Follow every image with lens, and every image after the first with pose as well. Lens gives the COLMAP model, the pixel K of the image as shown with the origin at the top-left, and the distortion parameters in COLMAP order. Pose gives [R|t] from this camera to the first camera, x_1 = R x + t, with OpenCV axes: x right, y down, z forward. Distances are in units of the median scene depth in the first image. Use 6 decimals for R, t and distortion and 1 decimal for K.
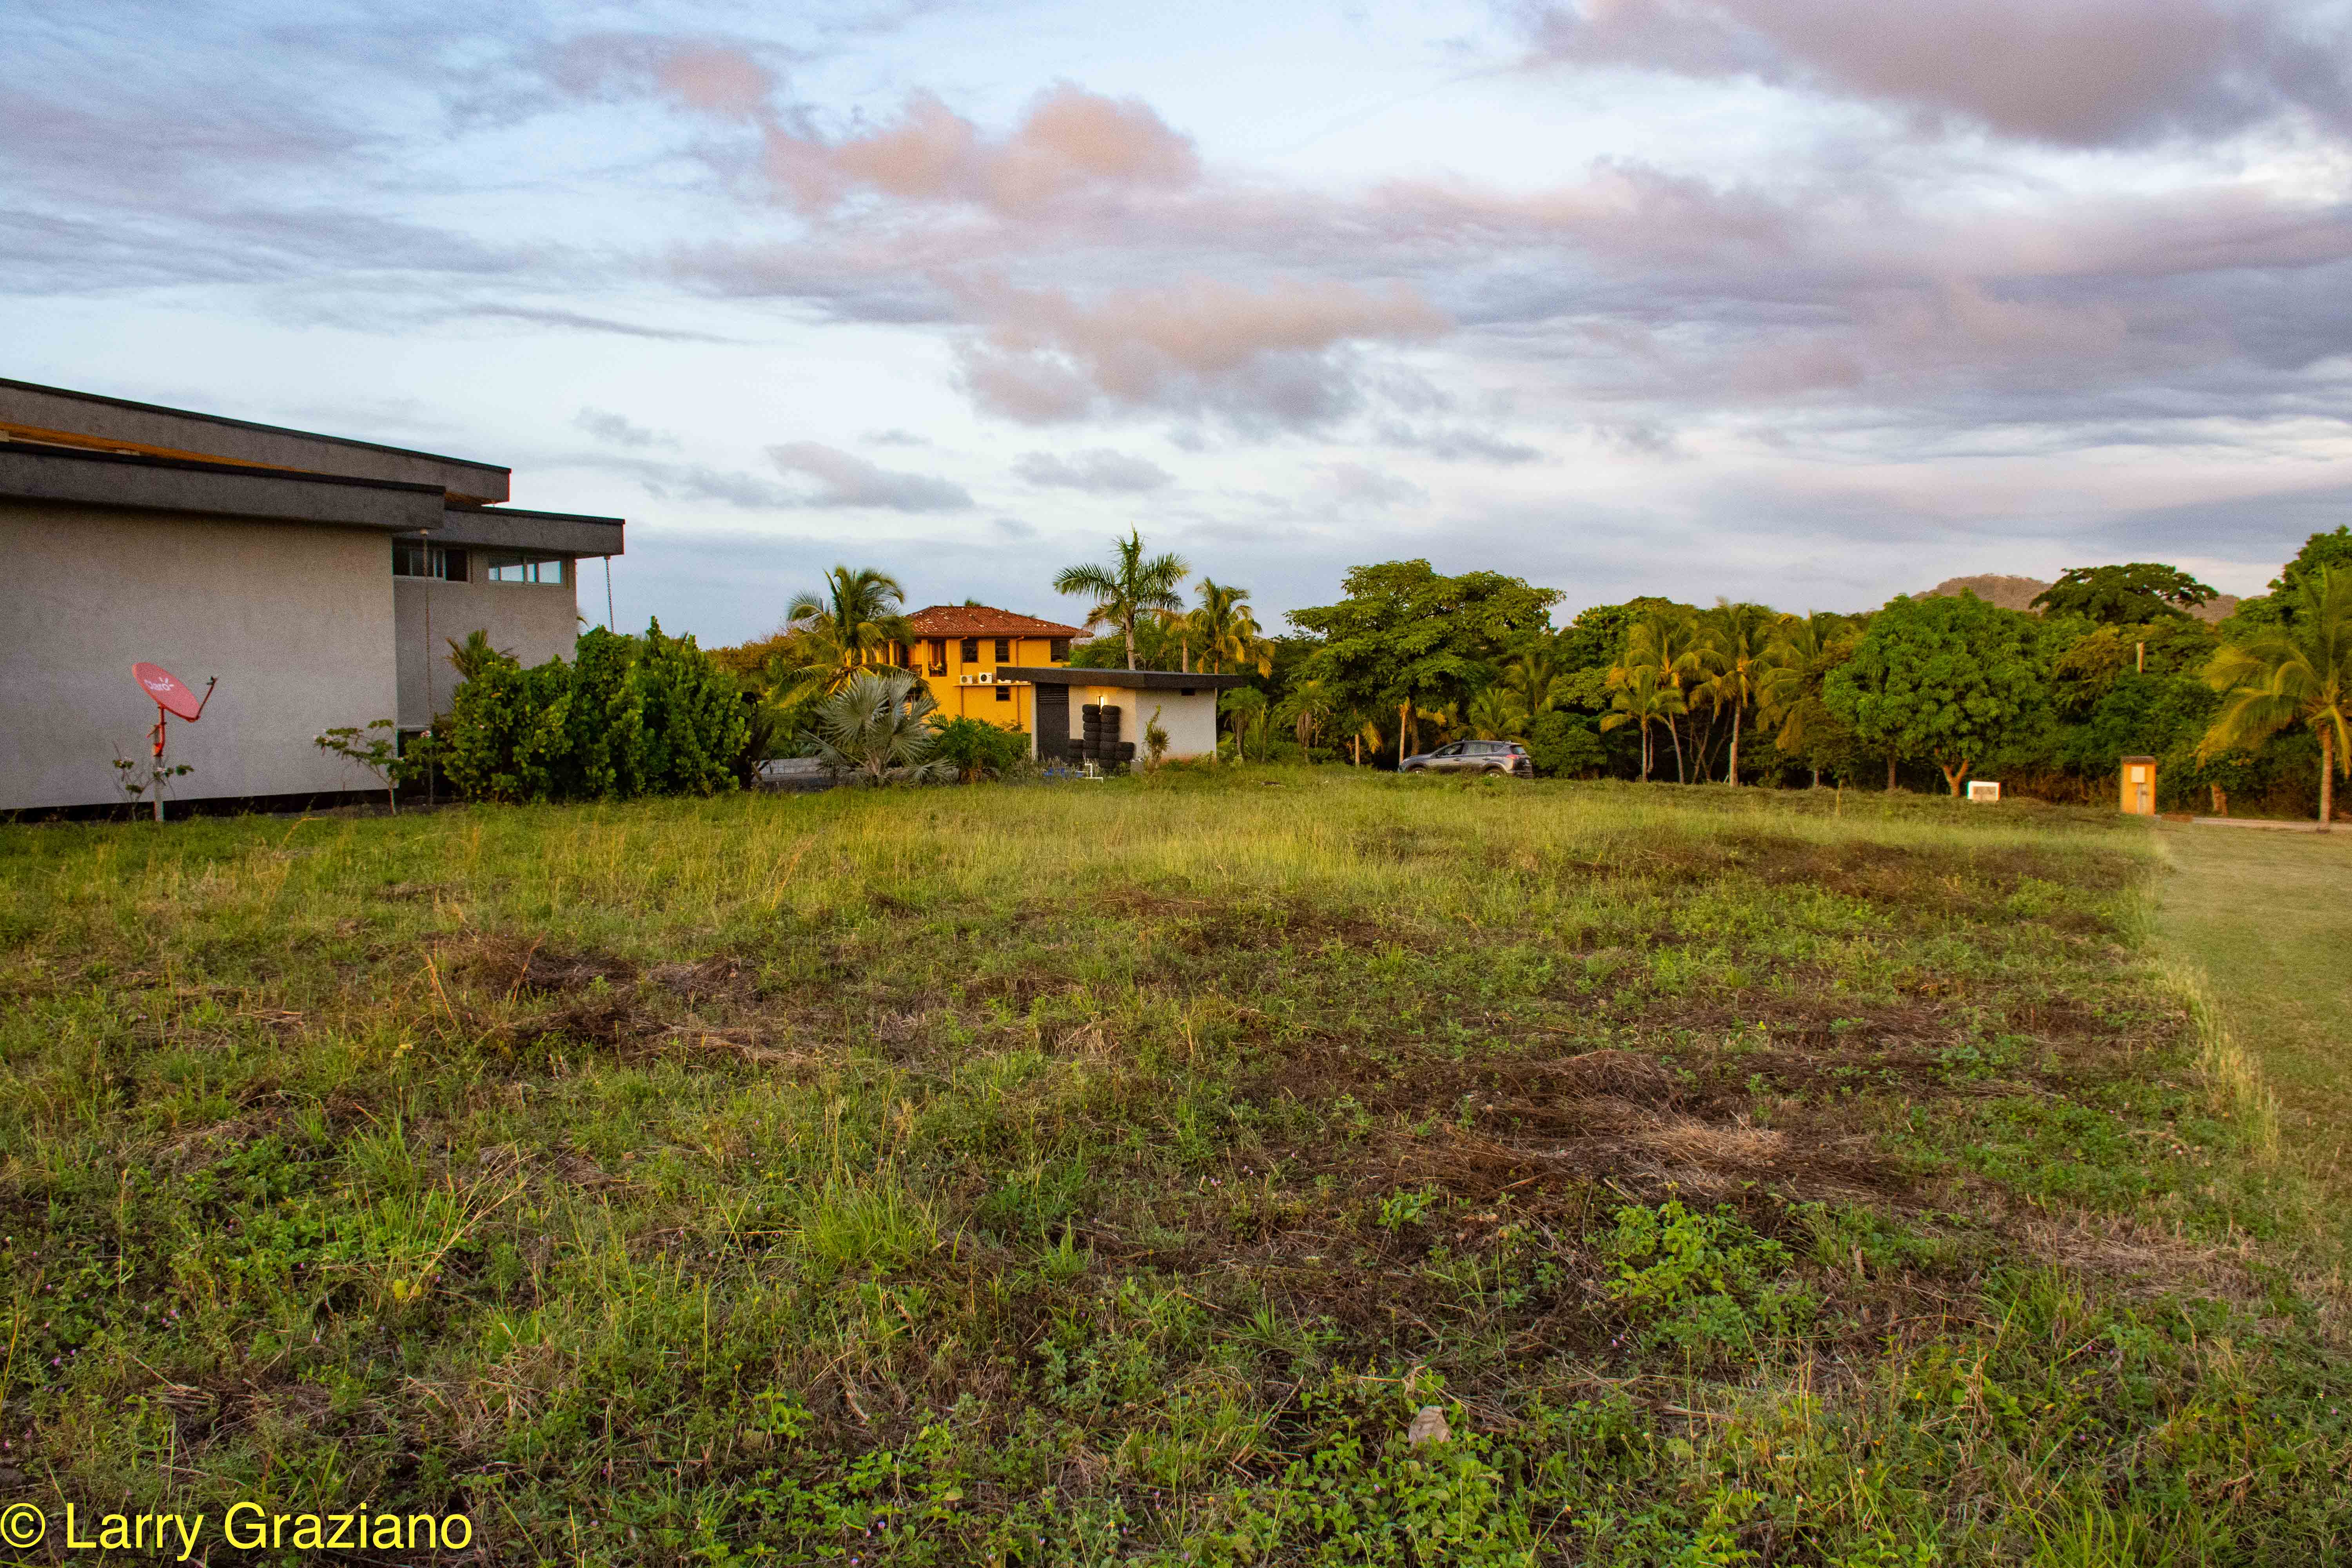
lens RADIAL K [[1843.7, 0, 1171.6], [0, 1843.7, 819.8], [0, 0, 1]] dist [-0.137392, 0.090832]
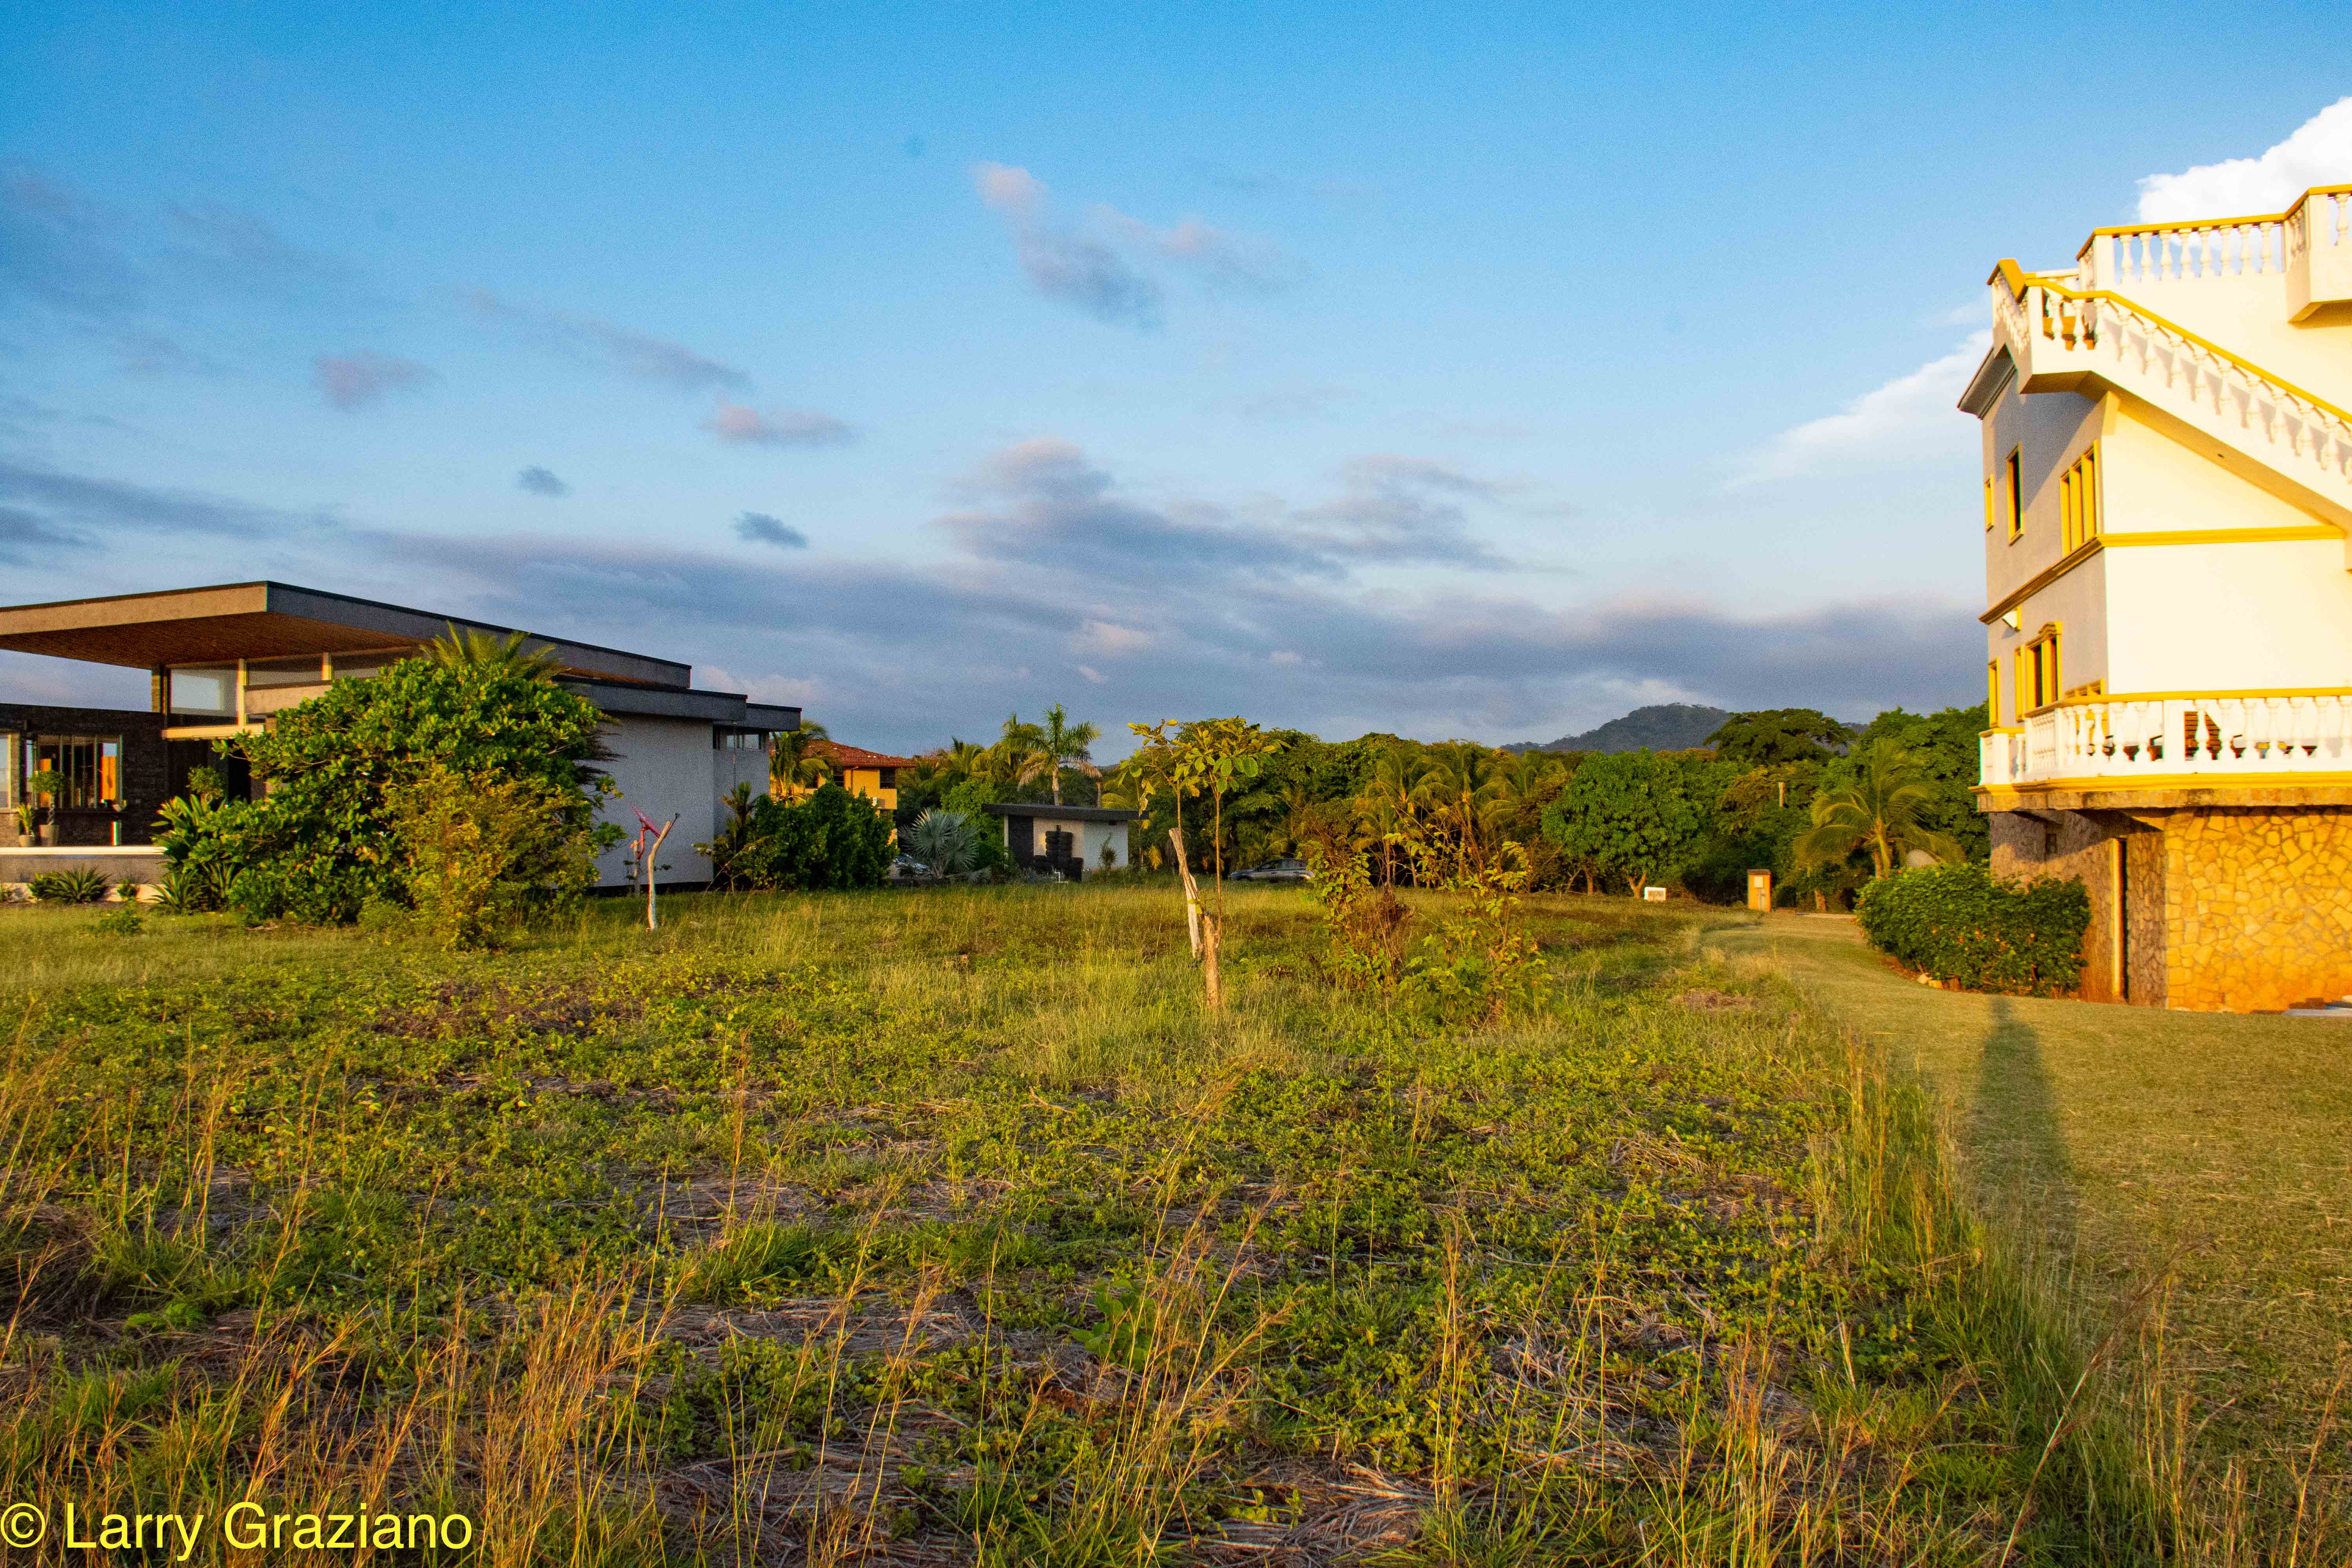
lens RADIAL K [[1843.7, 0, 1171.6], [0, 1843.7, 819.8], [0, 0, 1]] dist [-0.137392, 0.090832]
pose [[0.987897, 0.009357, 0.154826, -0.132417], [0.000663, 0.997915, -0.064541, 0.016111], [-0.155107, 0.063863, 0.985831, -0.323314]]
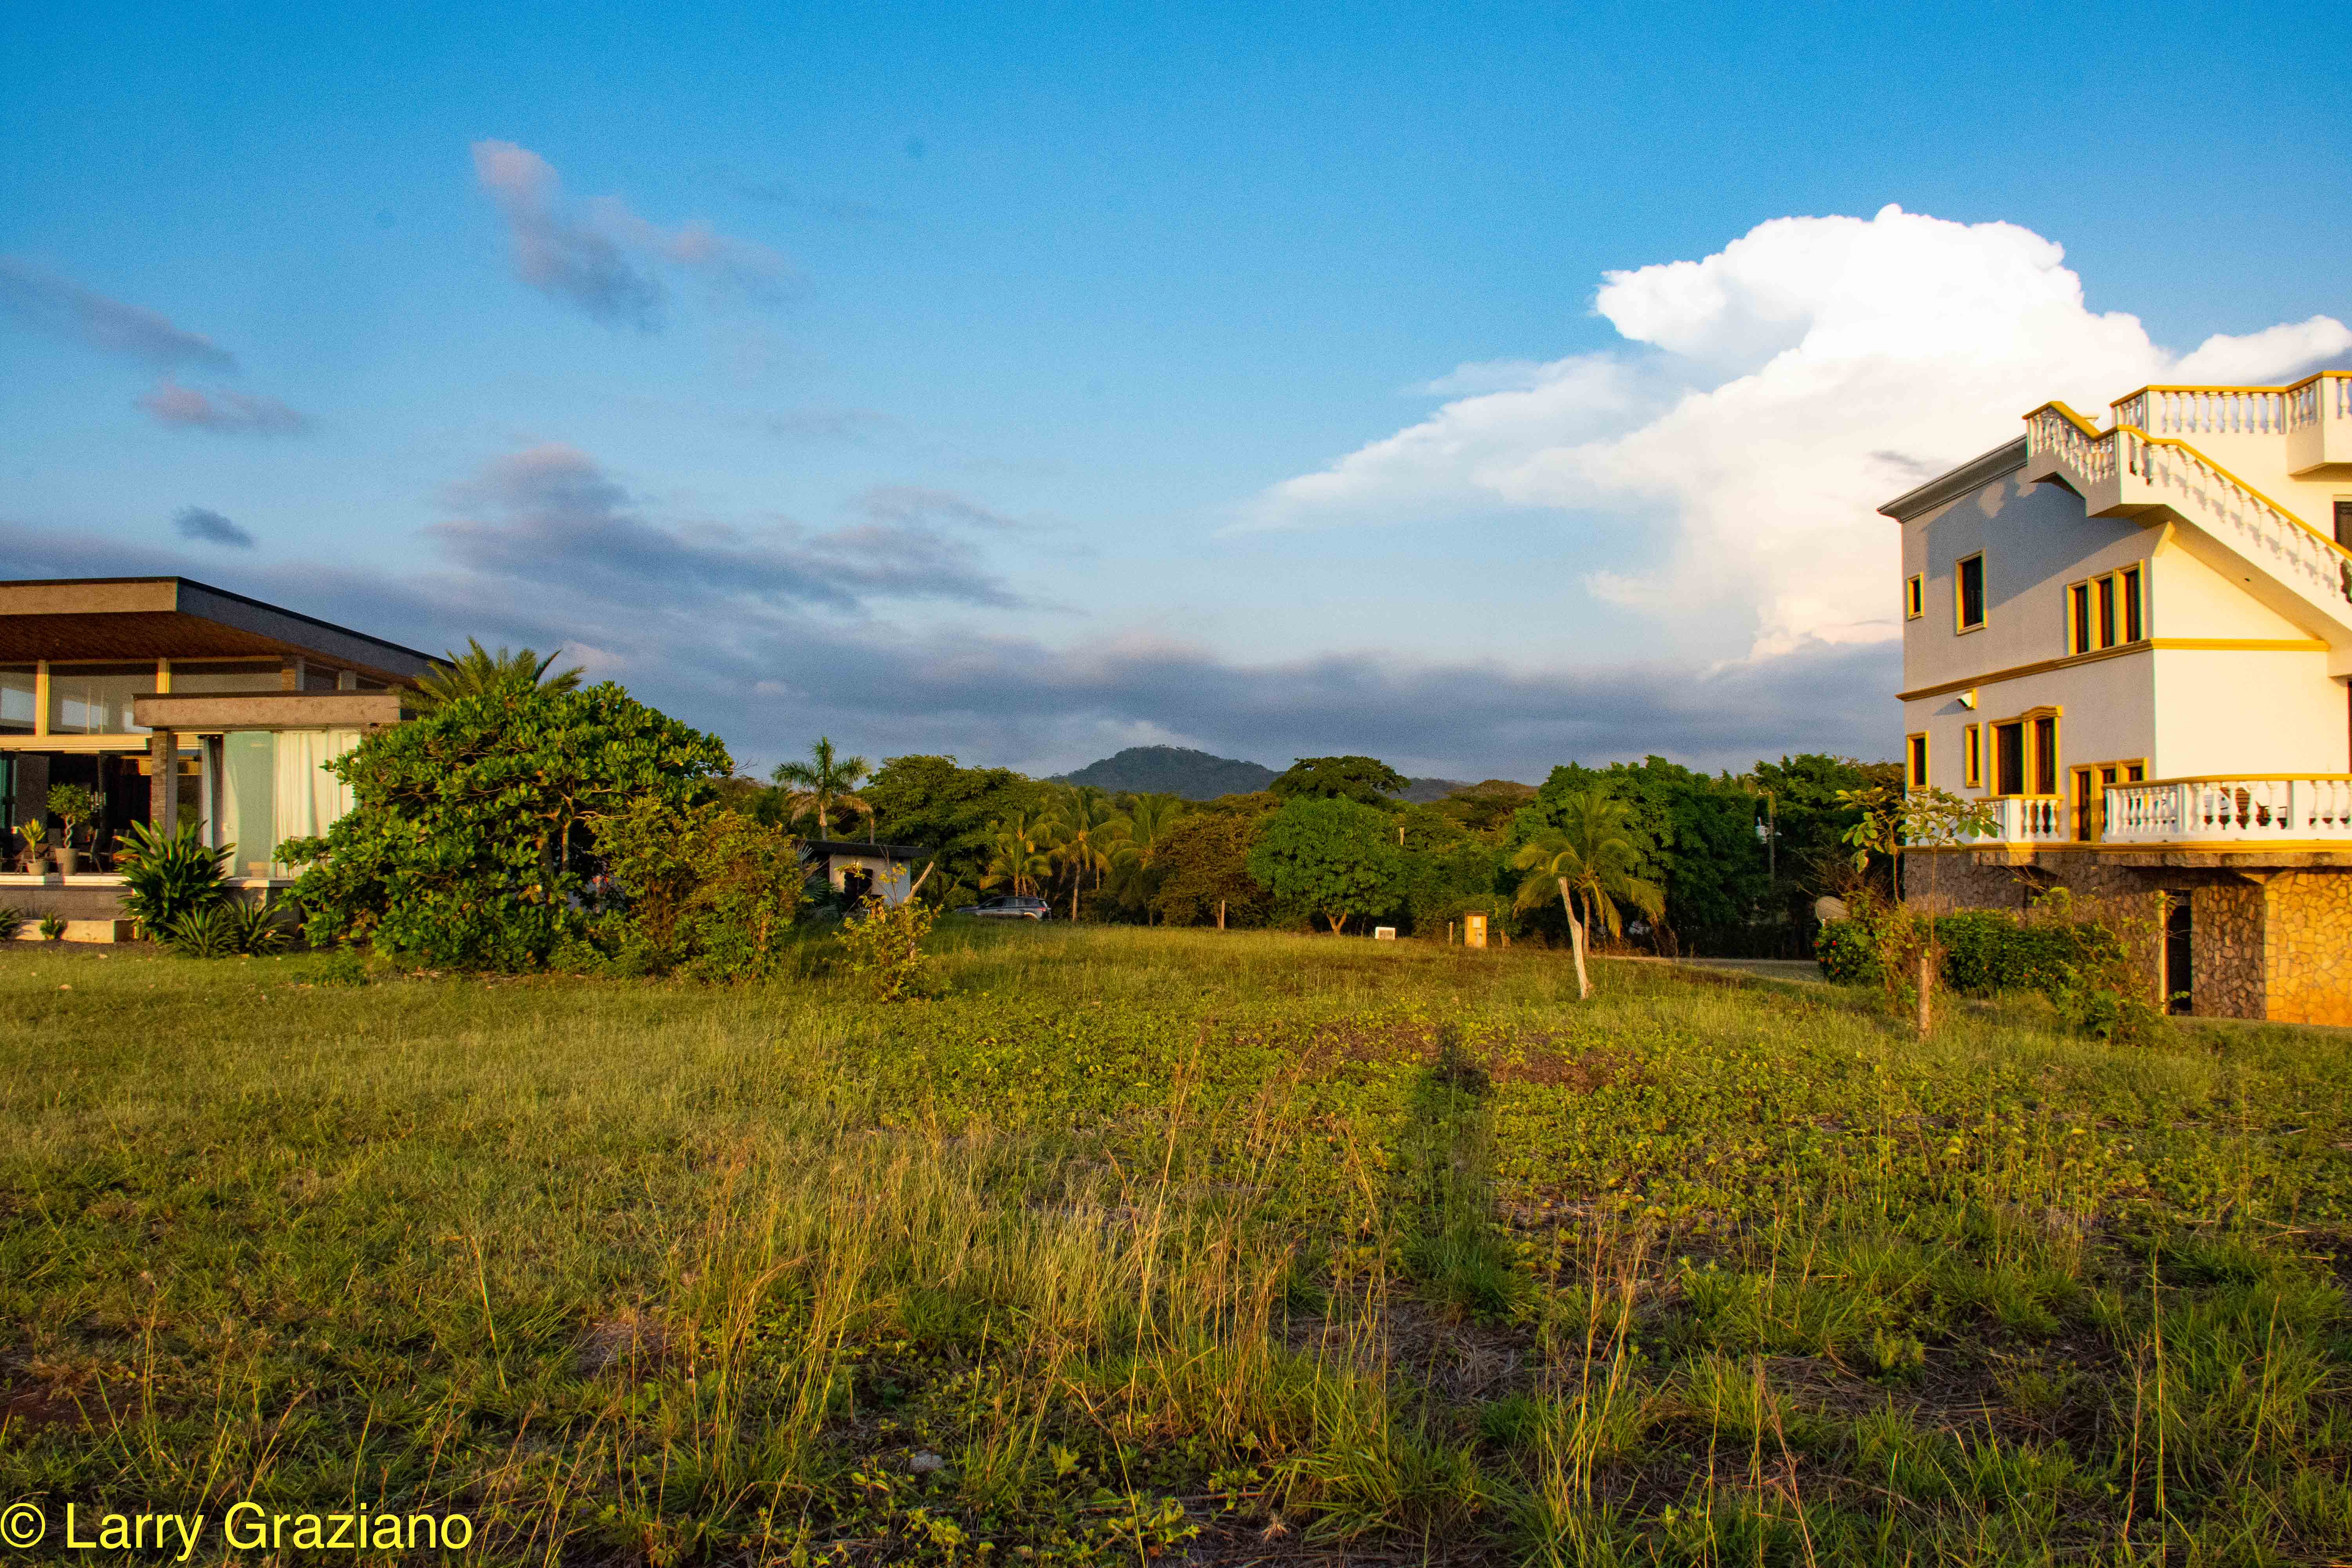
lens RADIAL K [[1864.8, 0, 1176.2], [0, 1864.8, 852.6], [0, 0, 1]] dist [-0.076671, 0.001072]
pose [[0.905281, 0.023496, 0.424163, -0.320846], [0.004855, 0.997832, -0.065636, 0.015543], [-0.424785, 0.061478, 0.903204, -0.293896]]
